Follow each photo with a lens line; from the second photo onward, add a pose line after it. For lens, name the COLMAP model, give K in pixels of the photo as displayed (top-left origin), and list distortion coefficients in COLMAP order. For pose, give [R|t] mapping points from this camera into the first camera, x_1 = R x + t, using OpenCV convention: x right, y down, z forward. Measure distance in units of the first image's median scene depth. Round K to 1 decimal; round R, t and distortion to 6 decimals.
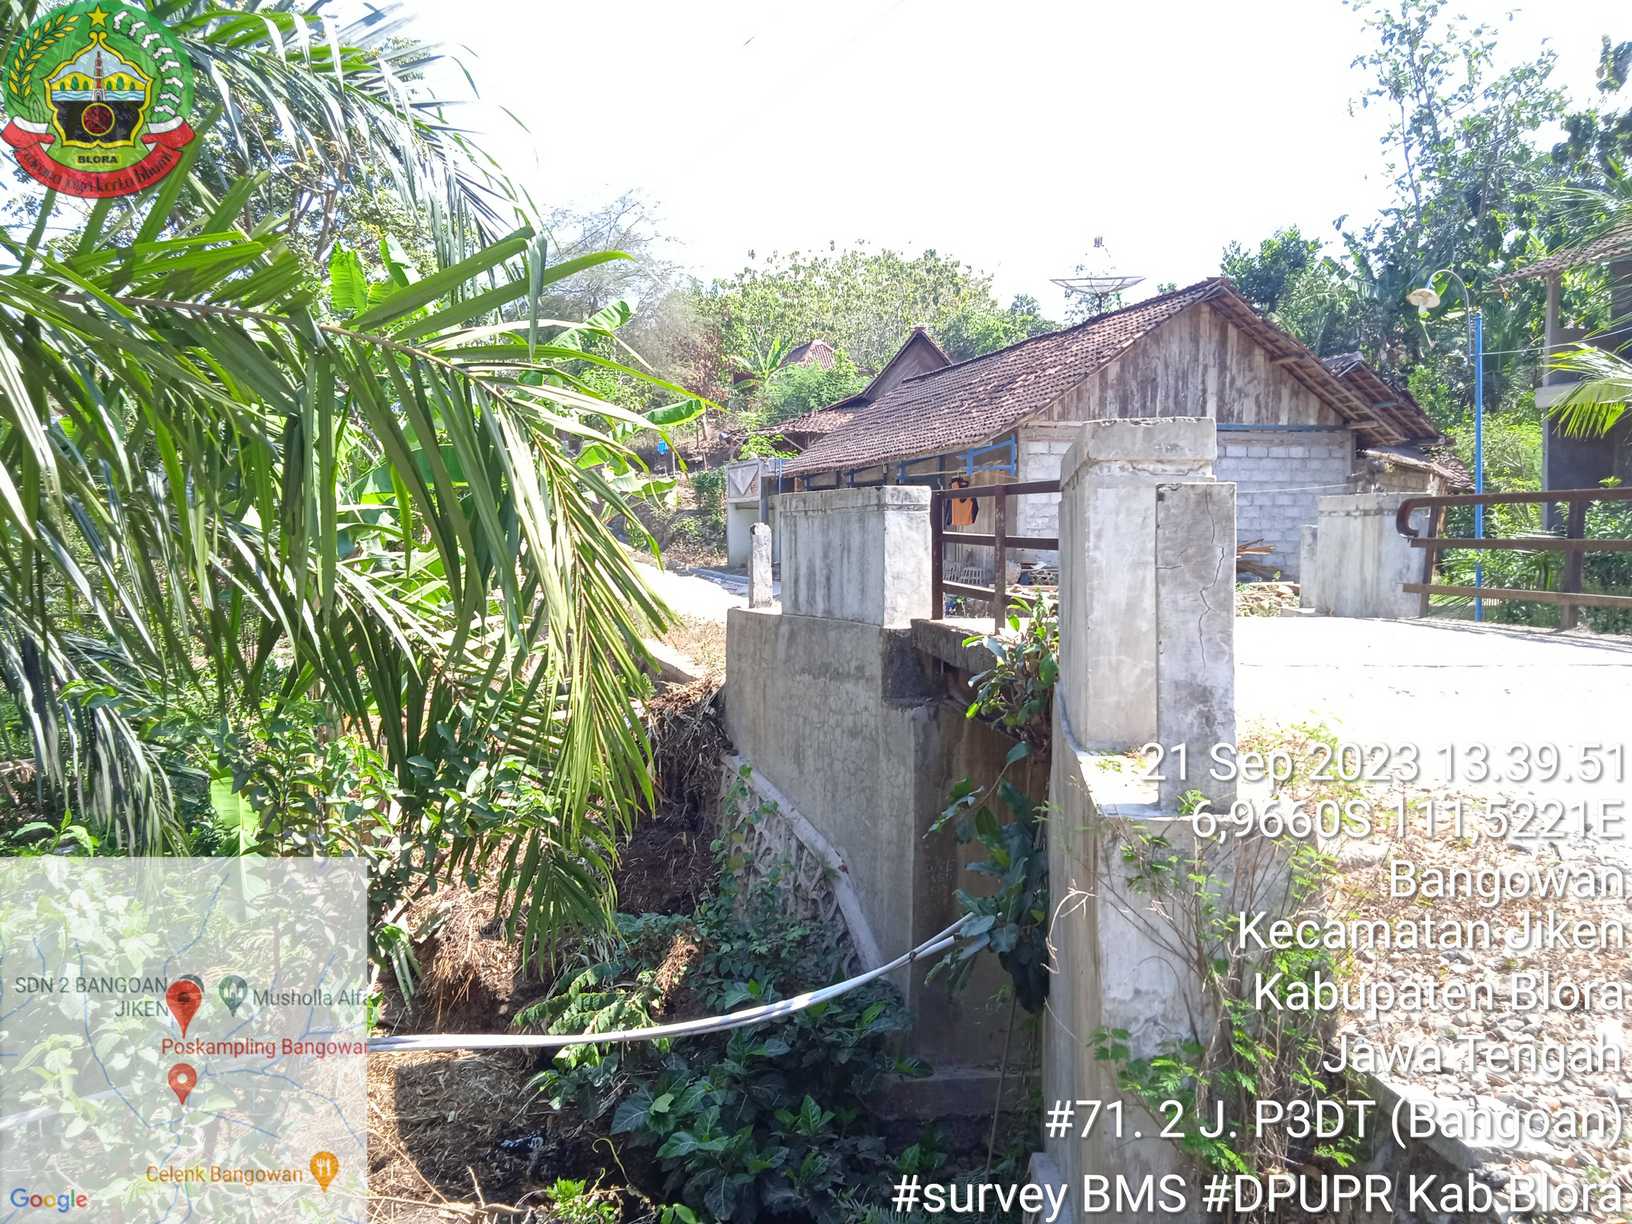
lens RADIAL K [[1340.2, 0, 810.7], [0, 1340.2, 628.6], [0, 0, 1]] dist [0.056793, -0.063441]
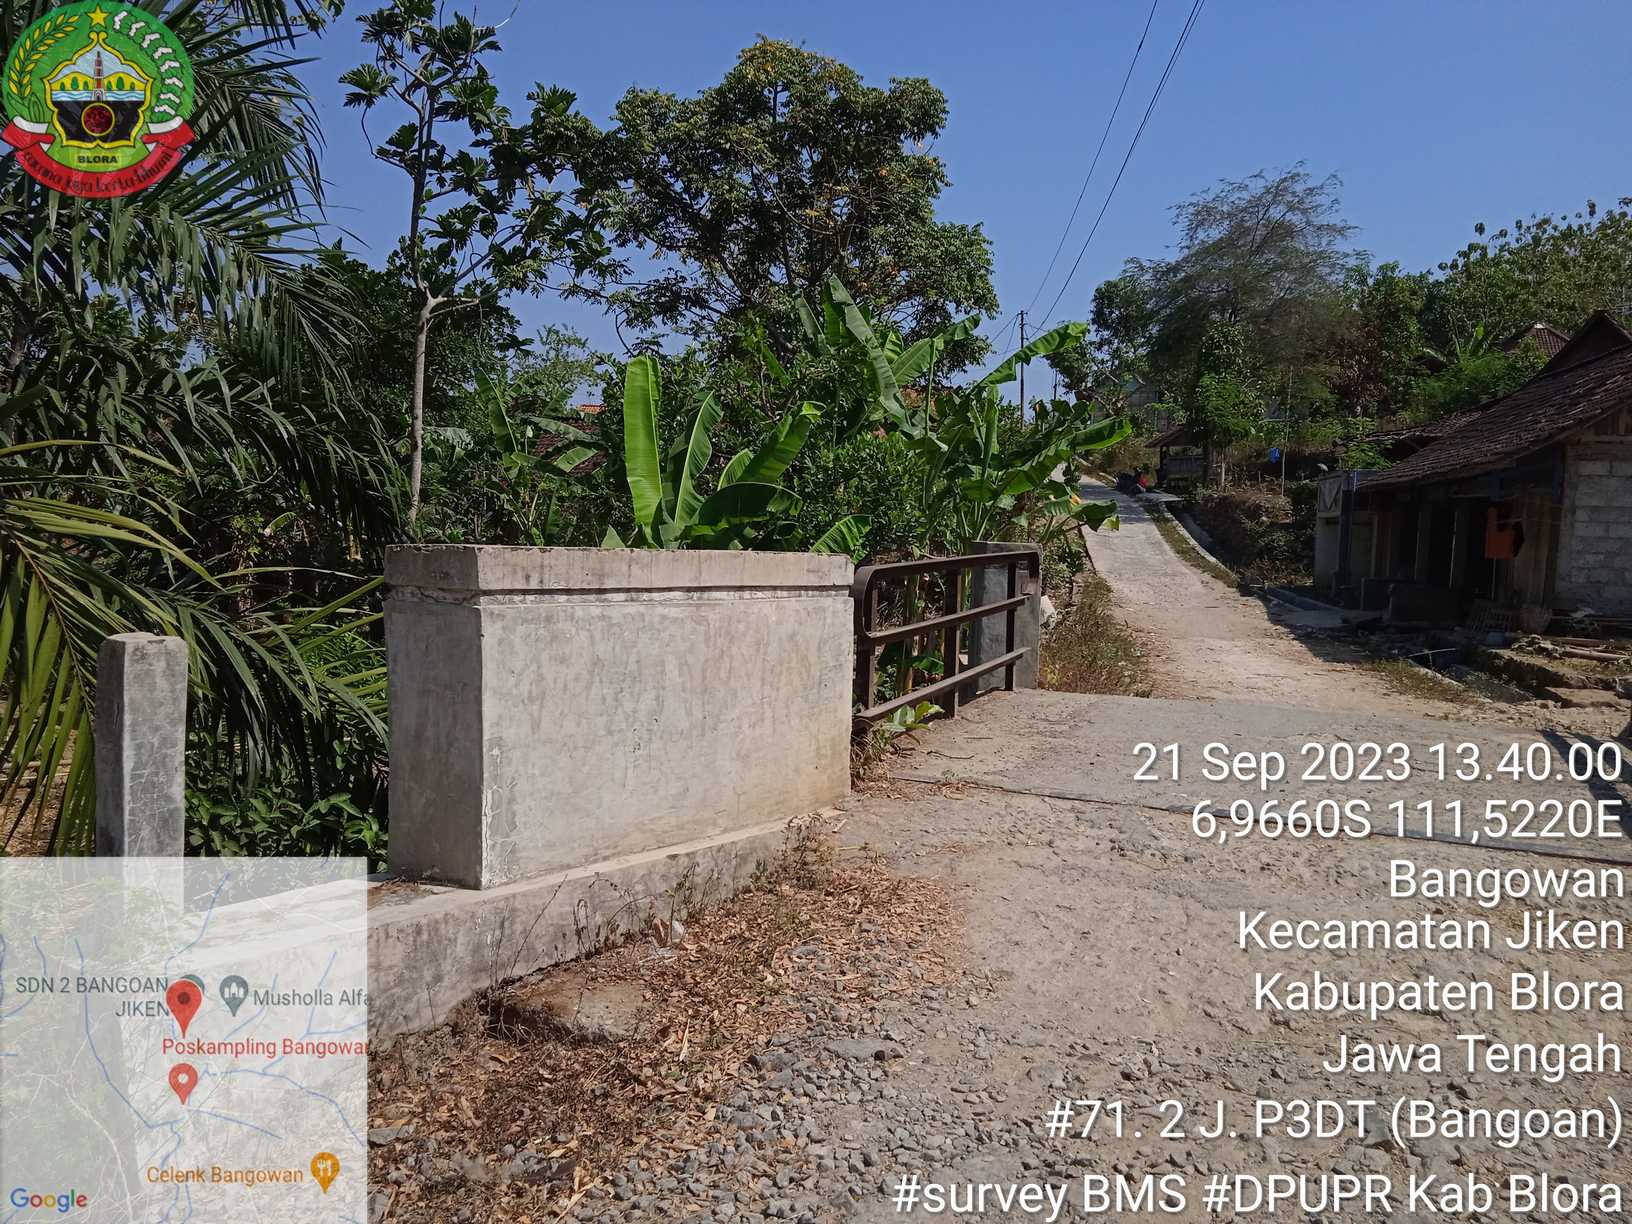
lens RADIAL K [[1340.2, 0, 810.7], [0, 1340.2, 628.6], [0, 0, 1]] dist [0.056793, -0.063441]
pose [[0.862869, 0.066130, -0.501083, 0.106529], [-0.064630, 0.997701, 0.020376, -0.014395], [0.501279, 0.014803, 0.865159, 0.031399]]
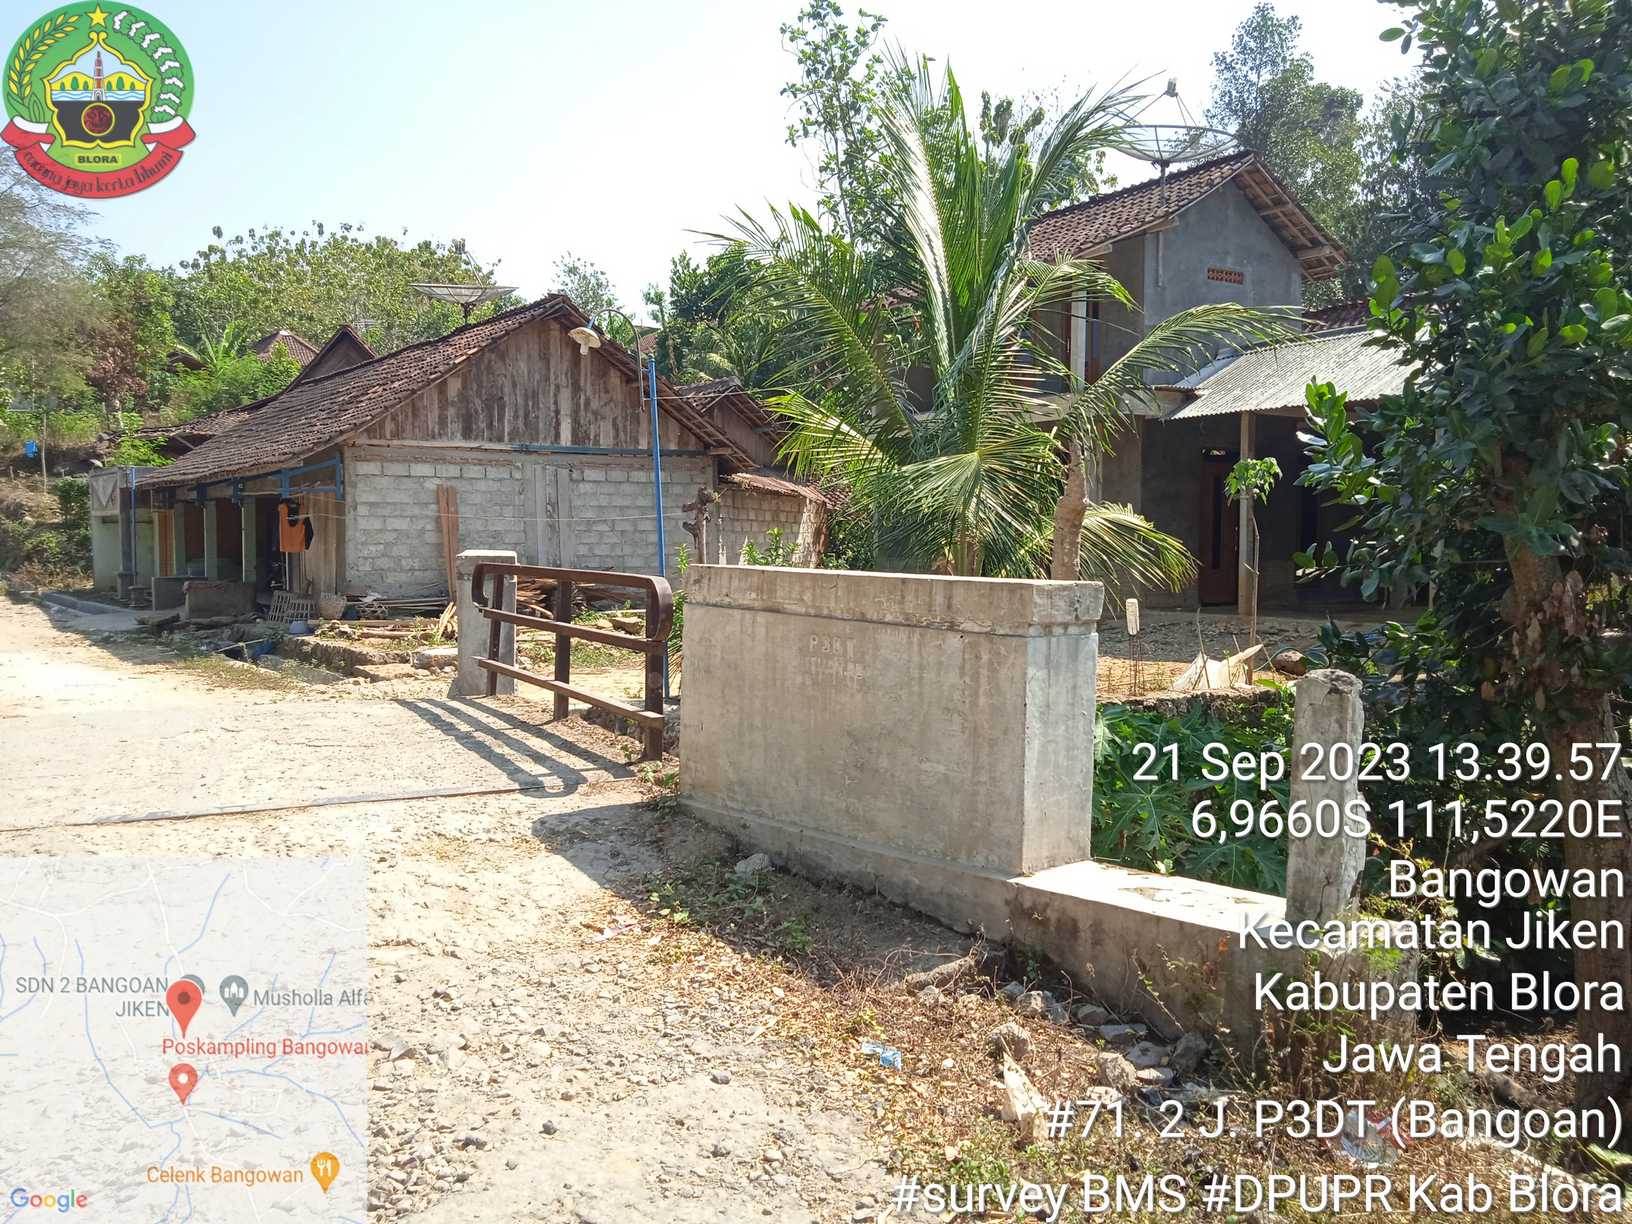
lens RADIAL K [[1340.2, 0, 810.7], [0, 1340.2, 628.6], [0, 0, 1]] dist [0.056793, -0.063441]
pose [[0.947262, -0.023371, 0.319607, 0.096703], [0.023369, 0.999720, 0.003842, -0.013604], [-0.319607, 0.003830, 0.947543, 0.022742]]
